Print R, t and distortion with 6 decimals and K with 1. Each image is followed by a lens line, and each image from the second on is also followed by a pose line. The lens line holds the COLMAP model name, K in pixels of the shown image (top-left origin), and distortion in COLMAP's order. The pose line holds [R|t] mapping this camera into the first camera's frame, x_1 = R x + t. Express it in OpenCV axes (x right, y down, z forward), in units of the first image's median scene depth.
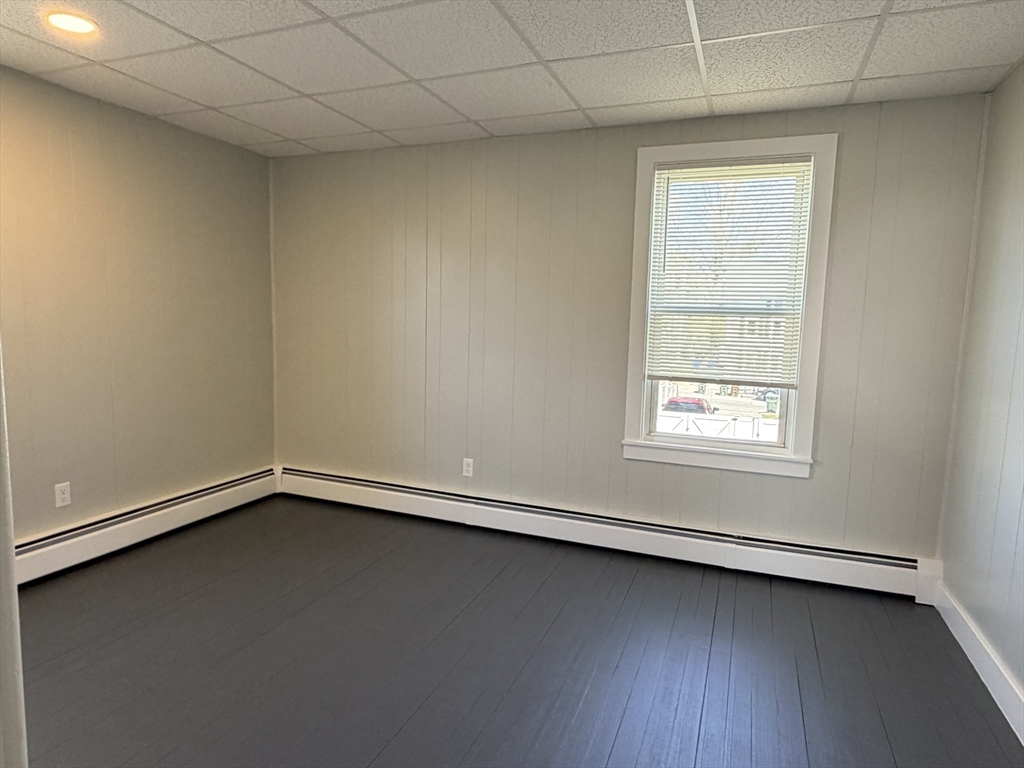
lens RADIAL K [[587.0, 0, 512.0], [0, 587.0, 384.0], [0, 0, 1]] dist [0.003639, 0.000299]
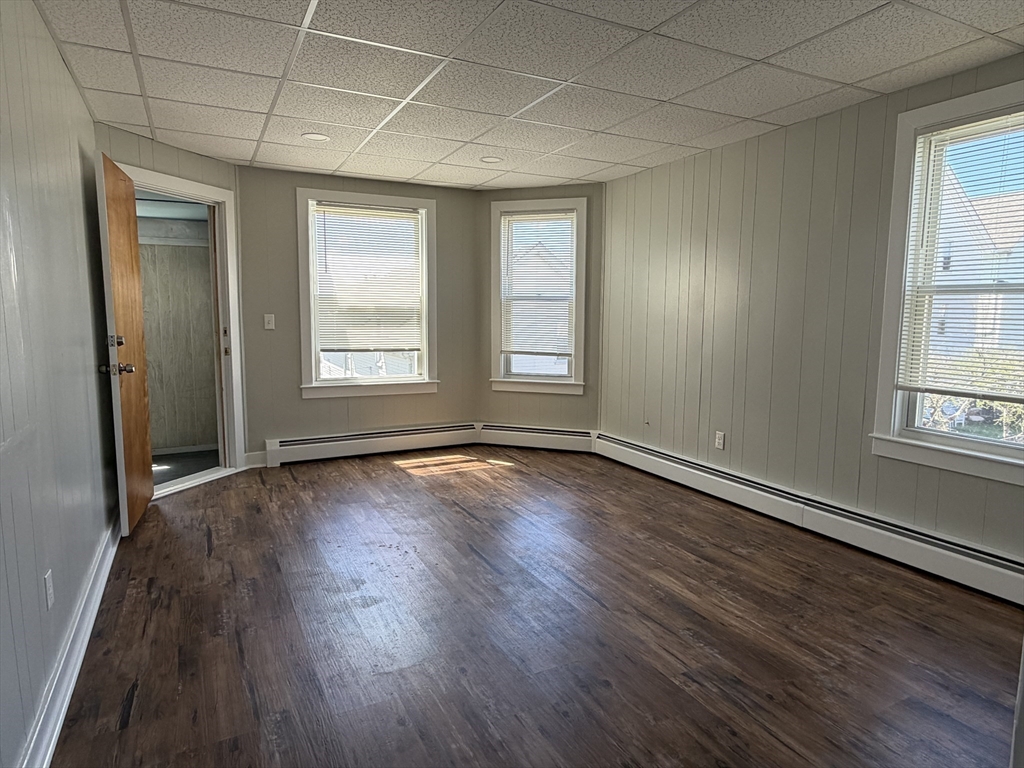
lens RADIAL K [[614.9, 0, 512.0], [0, 614.9, 384.0], [0, 0, 1]] dist [0.001817, -0.000209]
pose [[0.743811, 0.054876, -0.666134, 0.434500], [-0.055884, 0.998240, 0.019834, 0.032060], [0.666050, 0.022474, 0.745568, -0.107923]]
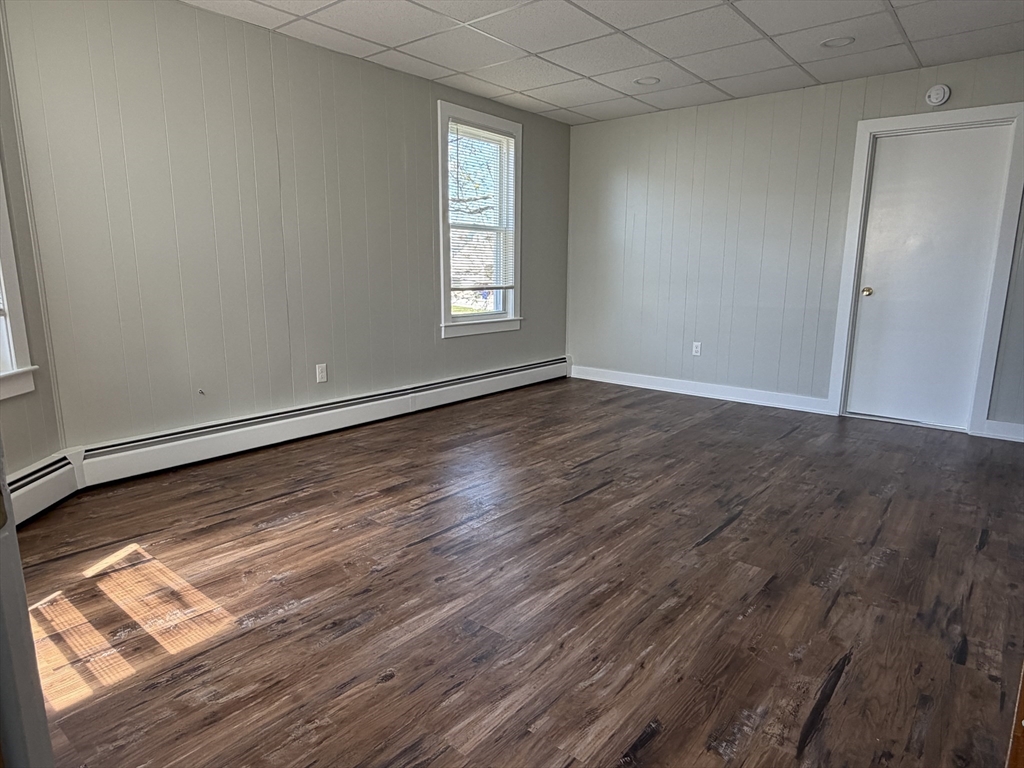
lens RADIAL K [[614.9, 0, 512.0], [0, 614.9, 384.0], [0, 0, 1]] dist [0.001817, -0.000209]
pose [[0.316475, -0.204053, 0.926394, -1.152456], [0.102751, 0.978218, 0.180367, -0.008761], [-0.943019, 0.038106, 0.330548, 0.412920]]
